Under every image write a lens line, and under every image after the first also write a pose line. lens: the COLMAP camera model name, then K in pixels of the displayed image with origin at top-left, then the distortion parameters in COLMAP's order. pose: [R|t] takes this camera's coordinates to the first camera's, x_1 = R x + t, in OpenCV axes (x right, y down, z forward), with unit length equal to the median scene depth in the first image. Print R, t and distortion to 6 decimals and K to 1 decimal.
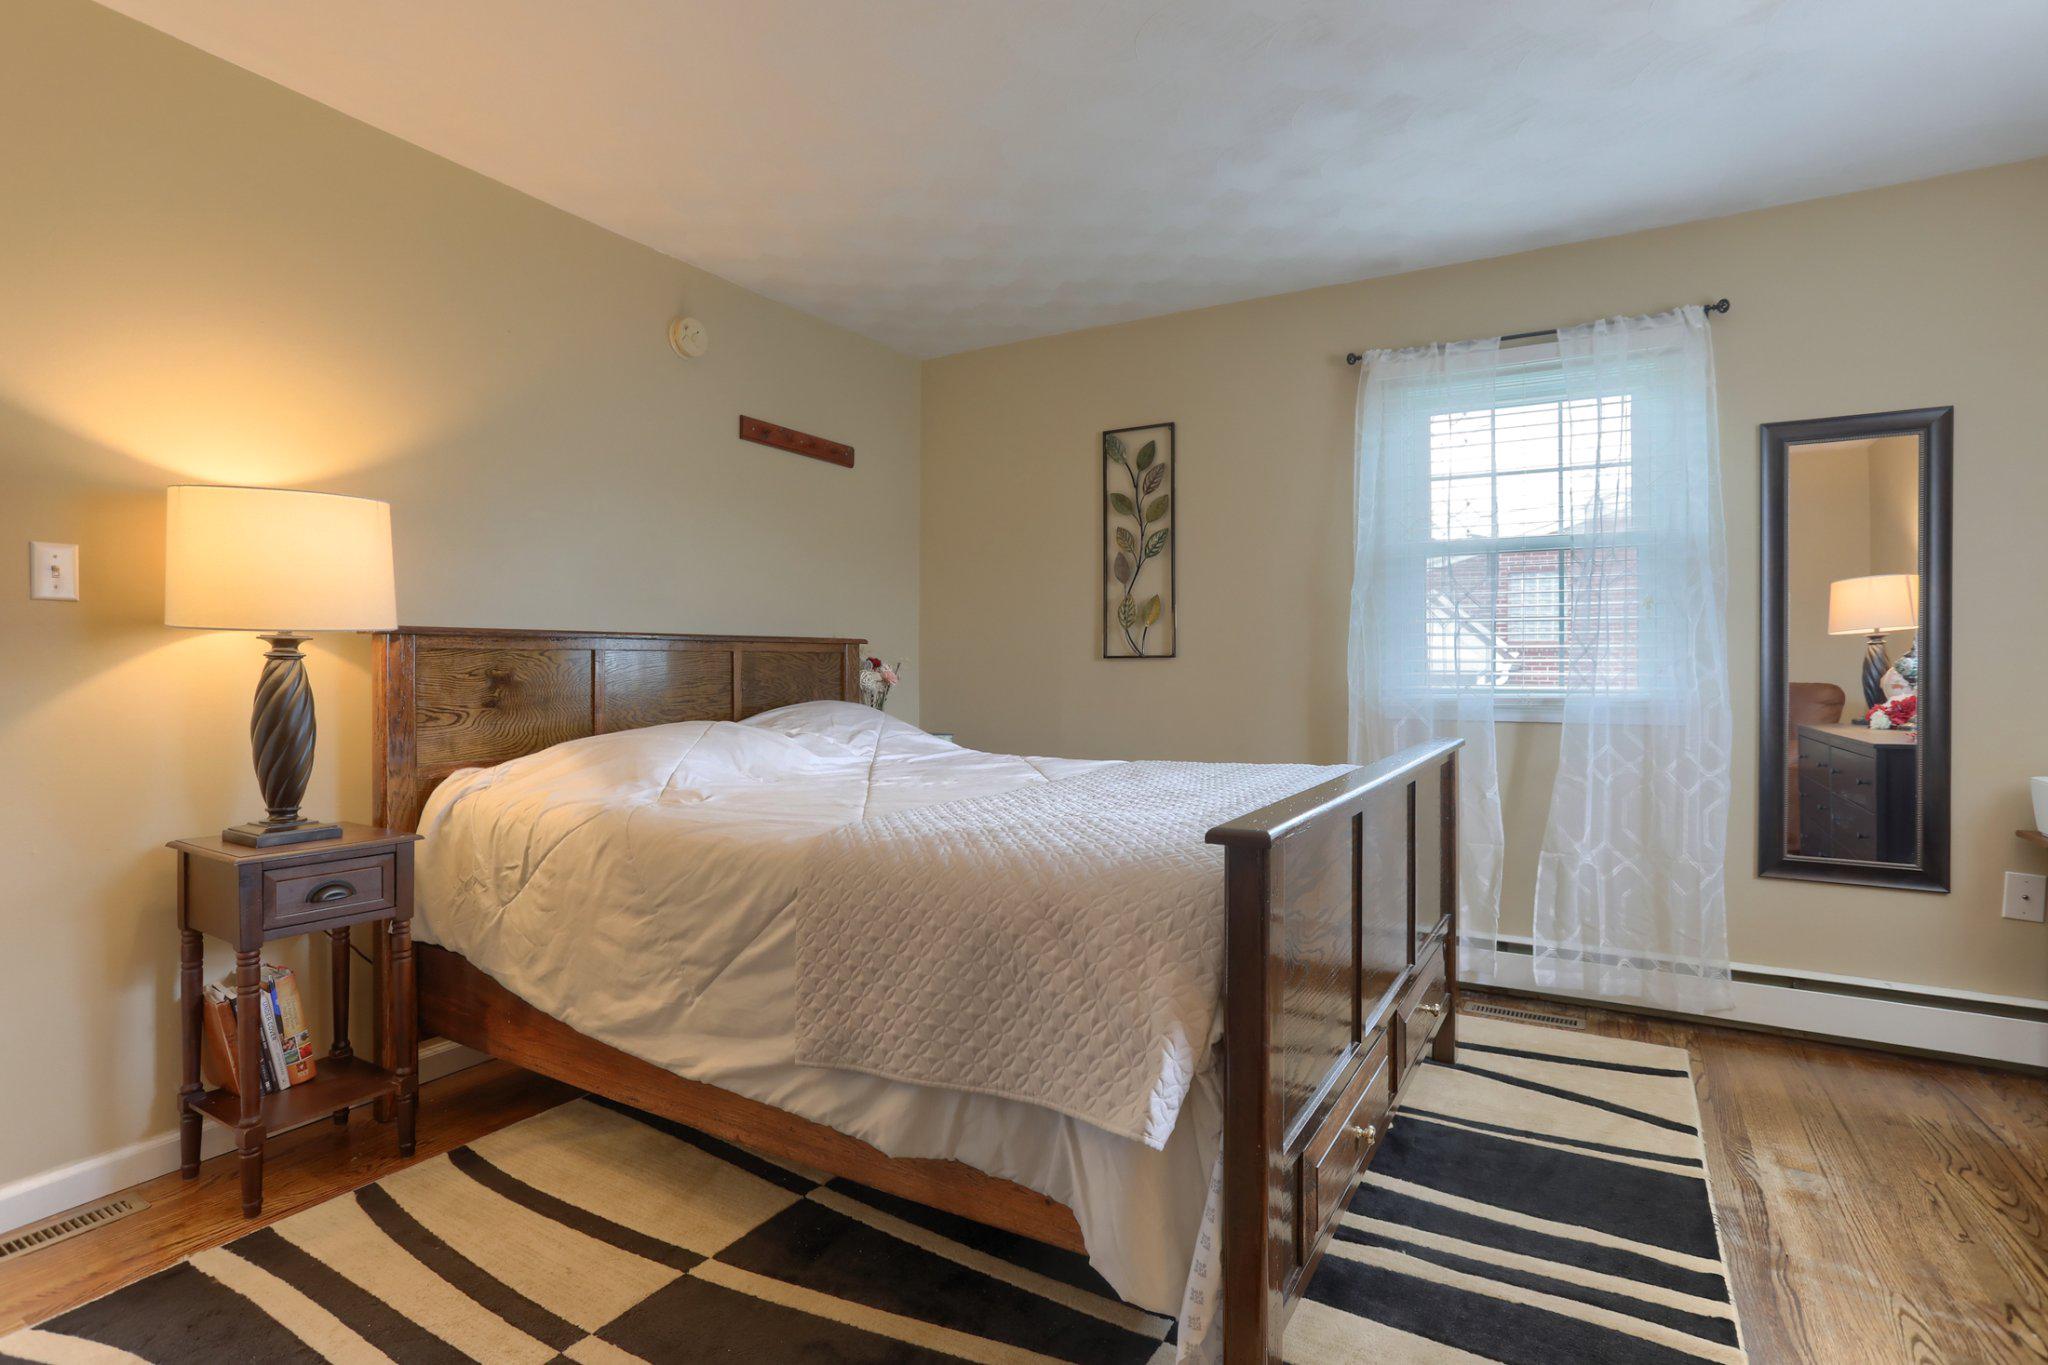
lens RADIAL K [[1022.0, 0, 1022.3], [0, 1022.0, 672.9], [0, 0, 1]] dist [-0.061839, 0.020243]
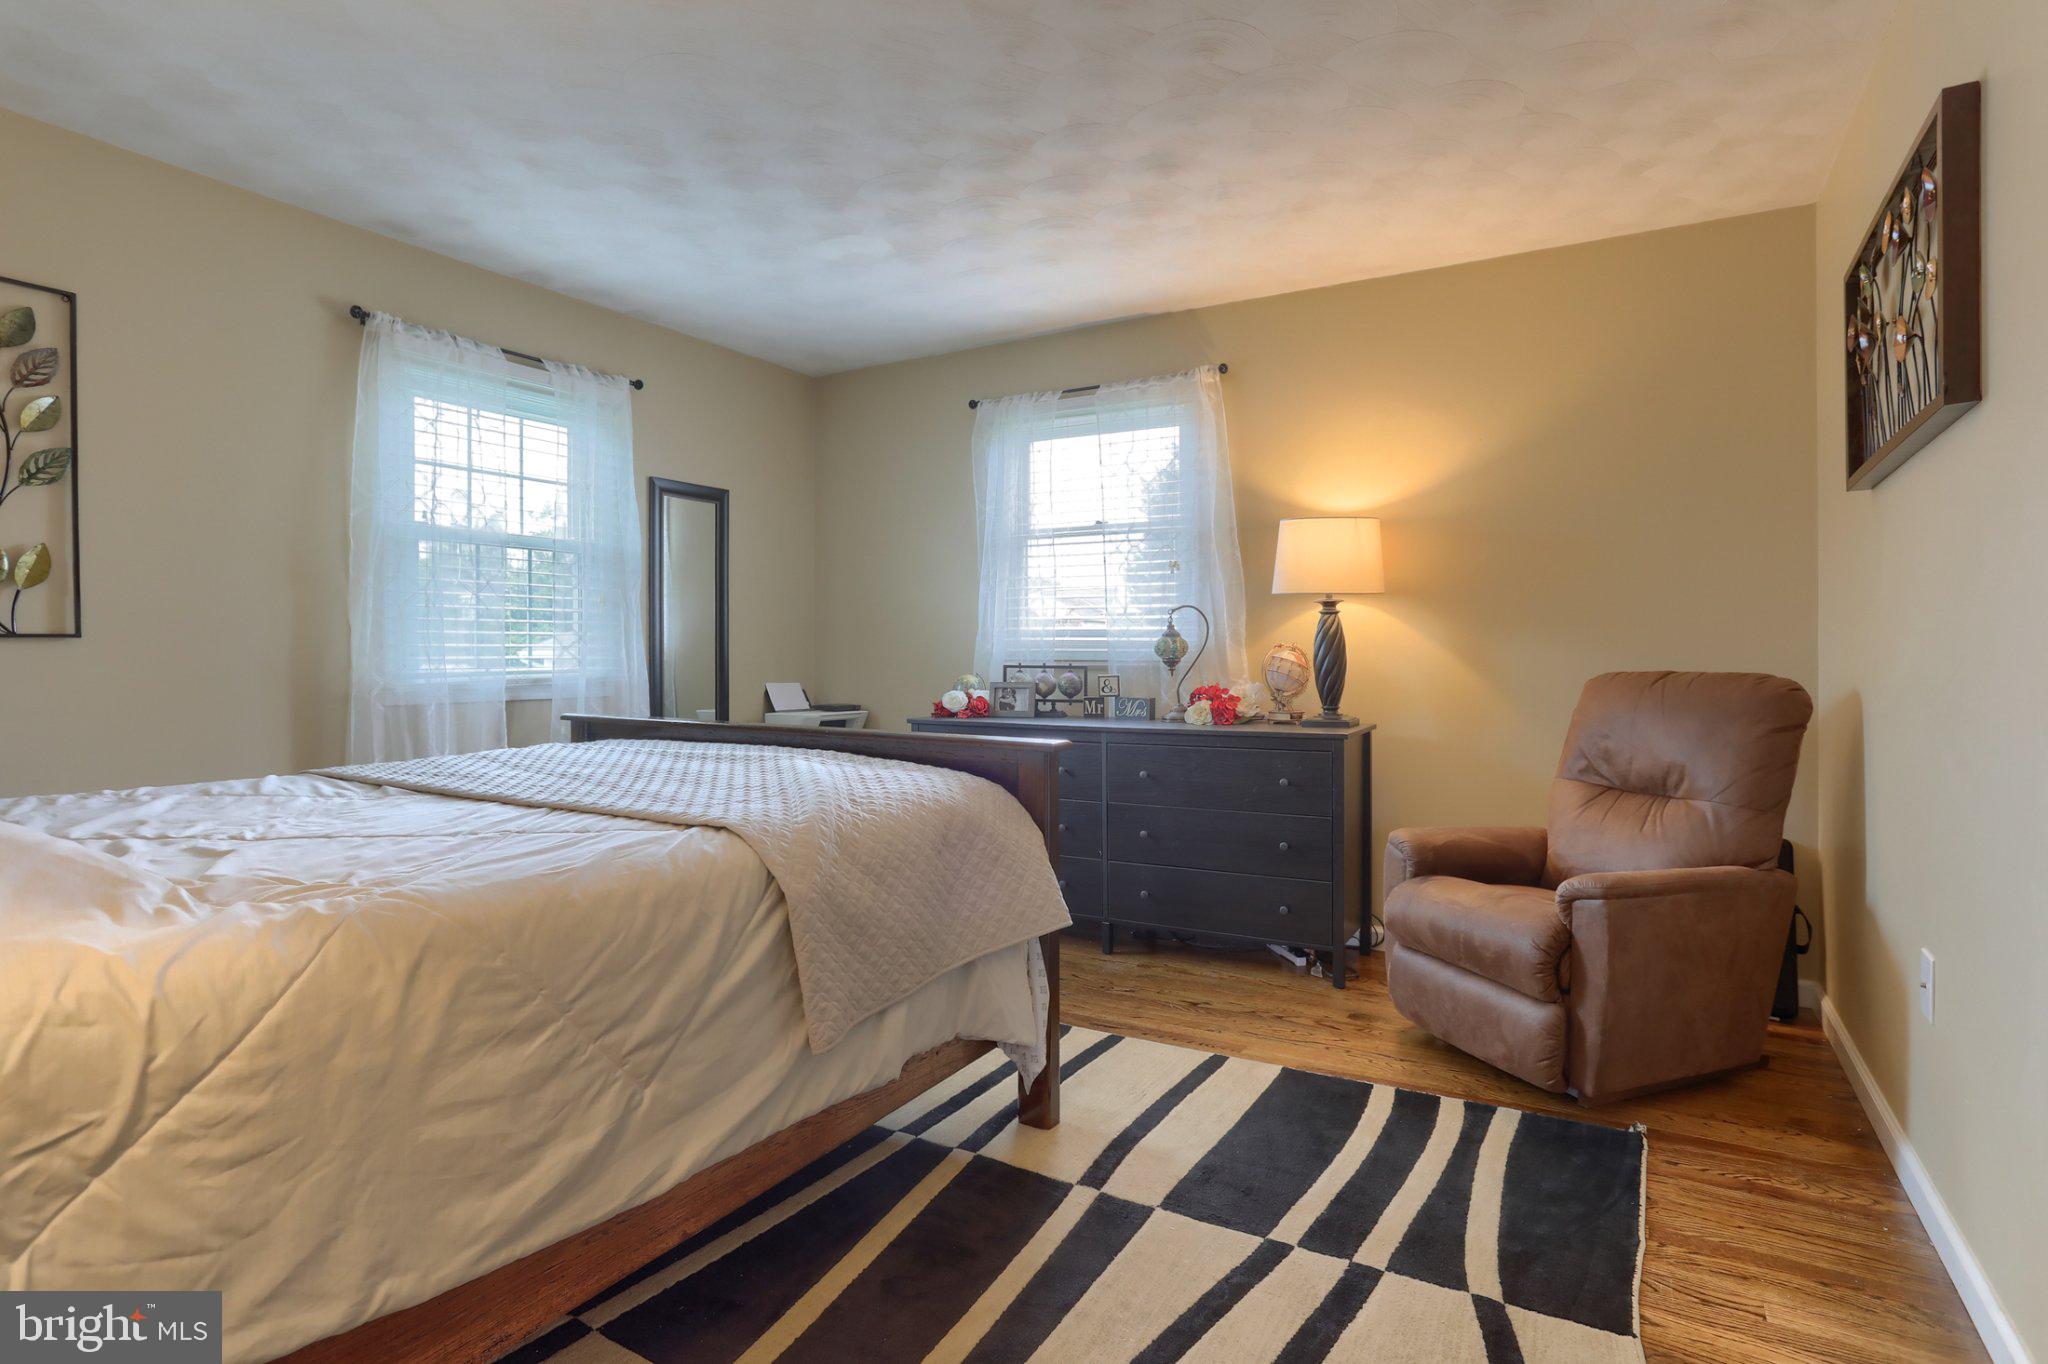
lens RADIAL K [[1076.5, 0, 1031.0], [0, 1076.5, 655.4], [0, 0, 1]] dist [-0.013395, -0.000275]
pose [[-0.018568, -0.005998, 0.999810, -0.712603], [0.003300, 0.999976, 0.006060, -0.006242], [-0.999822, 0.003412, -0.018548, 0.453984]]
